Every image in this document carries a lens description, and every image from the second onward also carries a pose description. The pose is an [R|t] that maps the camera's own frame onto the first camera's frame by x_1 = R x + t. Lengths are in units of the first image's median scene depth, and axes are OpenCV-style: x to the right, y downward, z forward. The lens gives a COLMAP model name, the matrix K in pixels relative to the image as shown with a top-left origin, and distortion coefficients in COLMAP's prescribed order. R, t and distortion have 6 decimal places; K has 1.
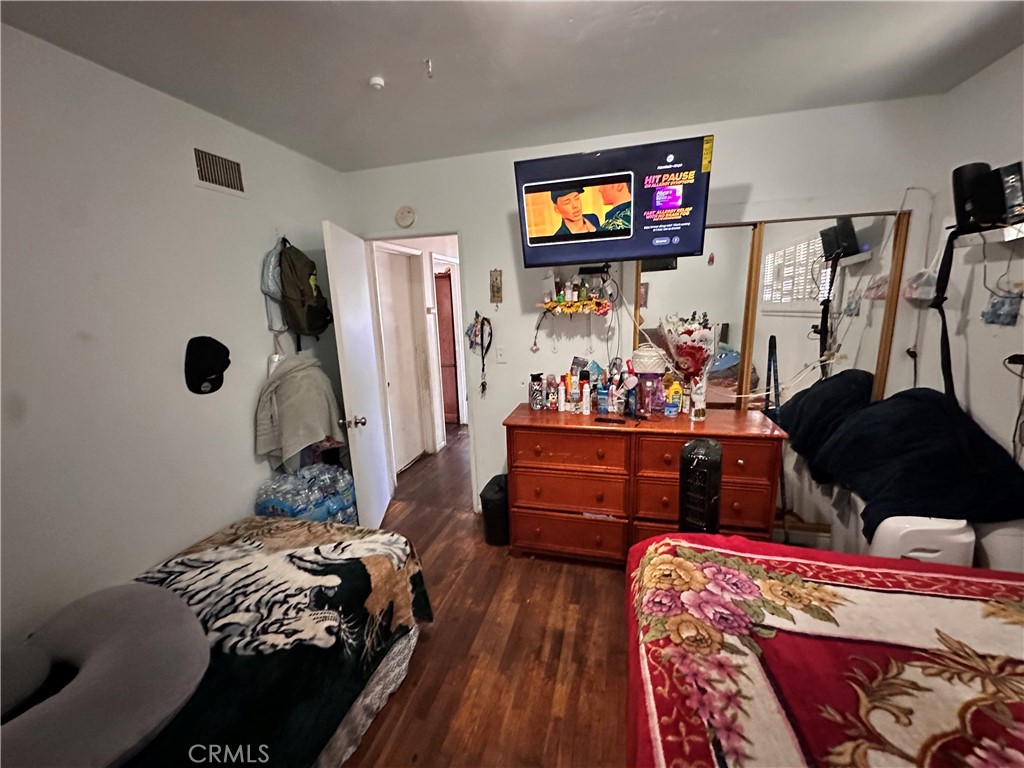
lens RADIAL K [[409.6, 0, 512.0], [0, 409.6, 384.0], [0, 0, 1]] dist [-0.004587, 0.001144]
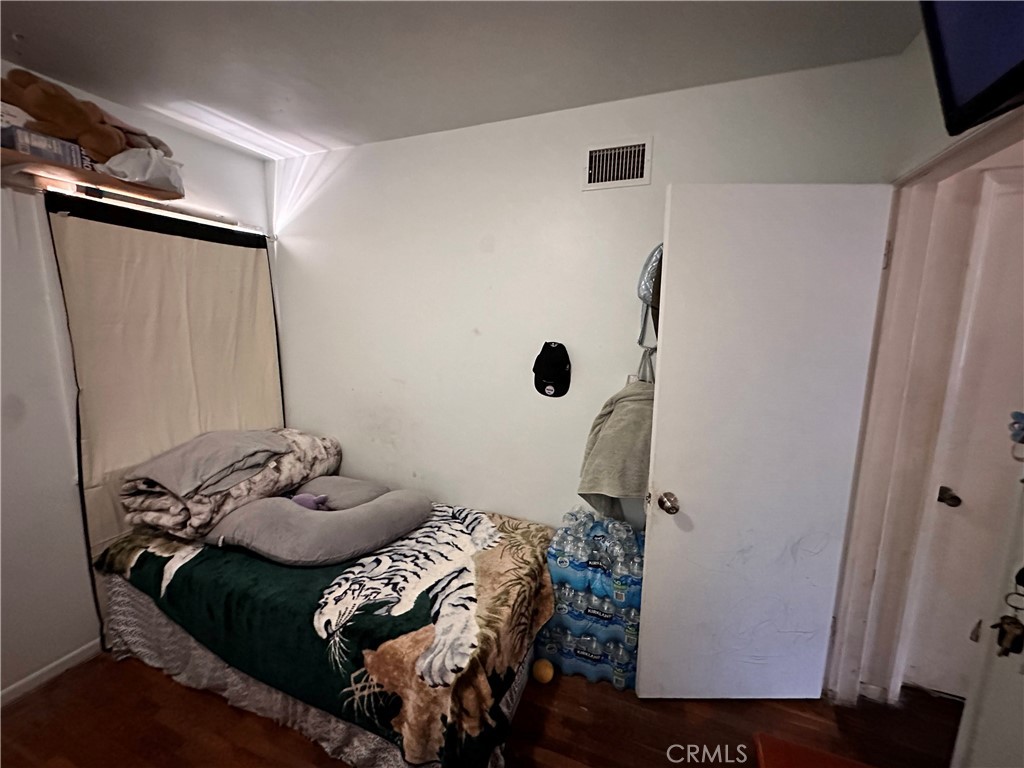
lens RADIAL K [[409.6, 0, 512.0], [0, 409.6, 384.0], [0, 0, 1]] dist [-0.004587, 0.001144]
pose [[-0.105479, 0.183896, -0.977270, 0.324910], [-0.205530, 0.957501, 0.202359, -0.229879], [0.972950, 0.222203, -0.063200, 1.114526]]
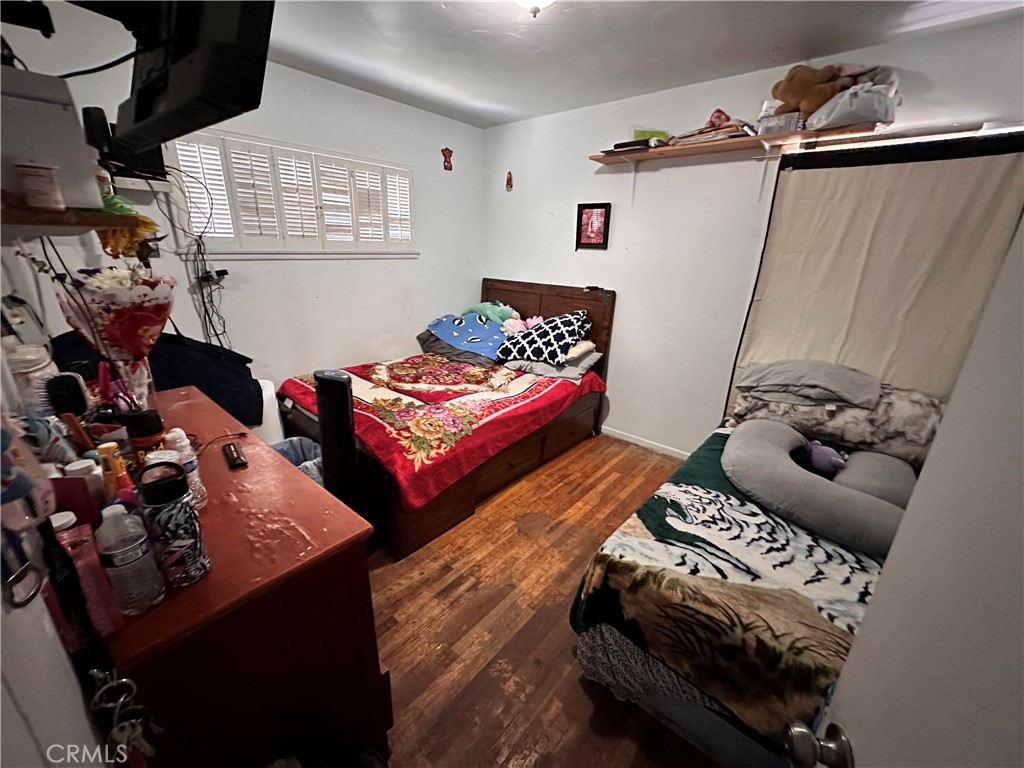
lens RADIAL K [[409.6, 0, 512.0], [0, 409.6, 384.0], [0, 0, 1]] dist [-0.004587, 0.001144]
pose [[-0.903099, -0.129633, 0.409399, -0.415193], [0.087537, 0.877760, 0.471035, -0.294969], [-0.420416, 0.461229, -0.781357, 1.673168]]
